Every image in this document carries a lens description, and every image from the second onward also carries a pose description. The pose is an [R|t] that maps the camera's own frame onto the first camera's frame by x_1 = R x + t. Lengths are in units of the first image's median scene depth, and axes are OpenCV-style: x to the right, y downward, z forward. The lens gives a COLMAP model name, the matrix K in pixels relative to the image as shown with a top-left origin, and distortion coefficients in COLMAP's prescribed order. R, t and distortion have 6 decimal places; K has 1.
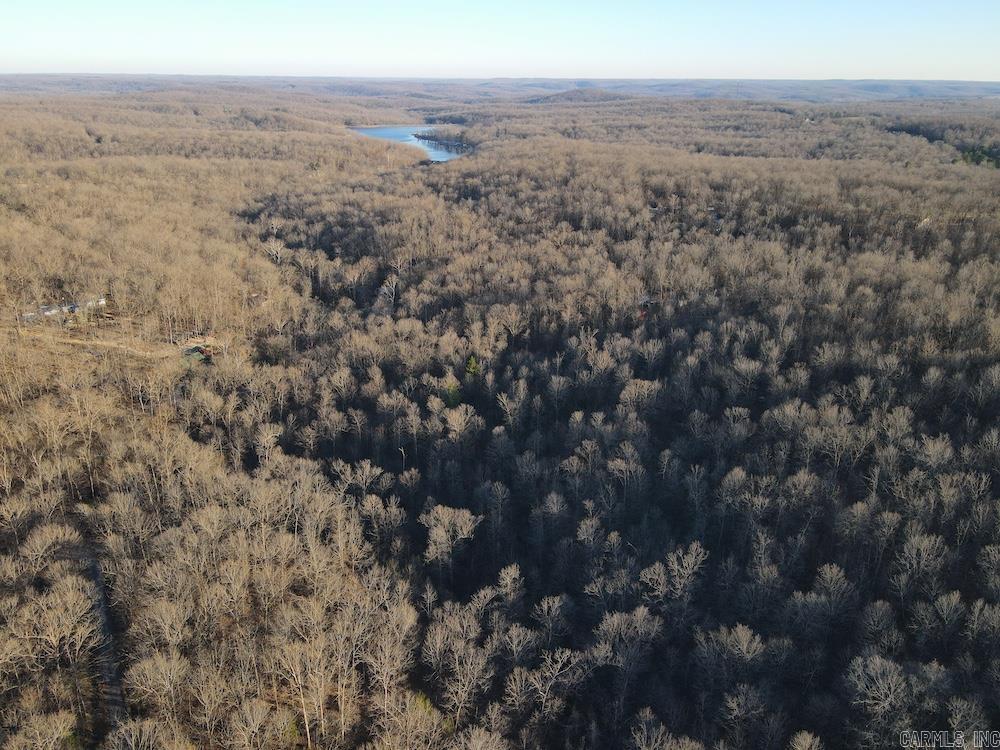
lens RADIAL K [[729.1, 0, 499.7], [0, 729.1, 370.6], [0, 0, 1]] dist [0.005170, 0.007402]
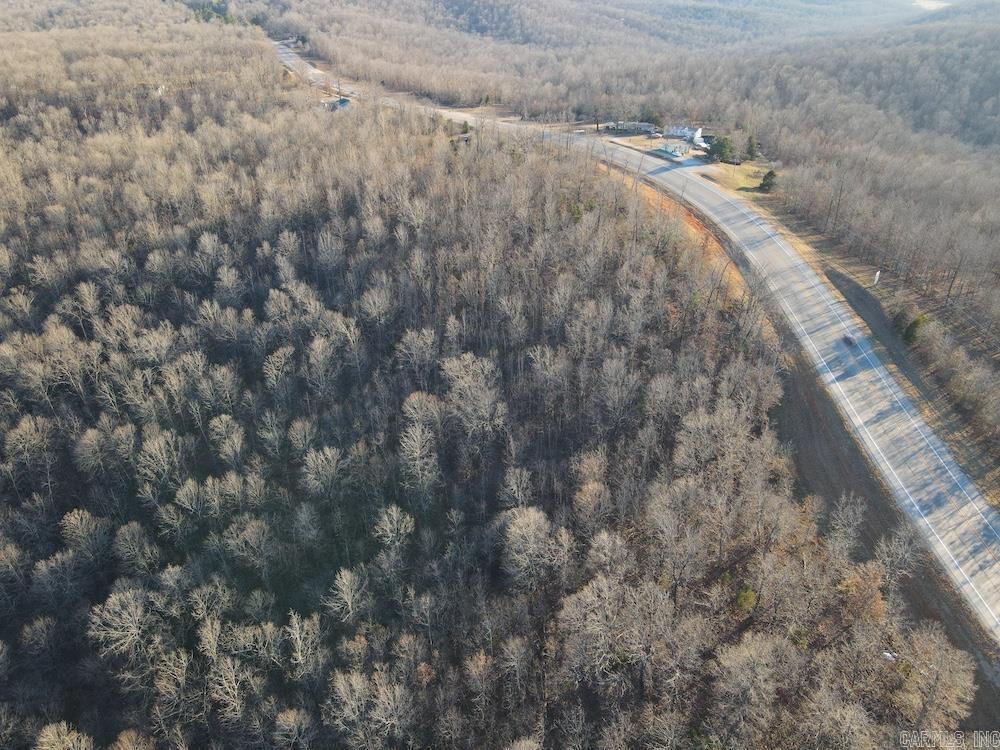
lens RADIAL K [[729.1, 0, 497.7], [0, 729.1, 375.8], [0, 0, 1]] dist [0.005170, 0.007402]
pose [[0.656500, -0.400365, 0.639308, 0.108904], [0.290382, 0.916344, 0.275667, 0.006442], [-0.696194, 0.004668, 0.717839, -0.002916]]
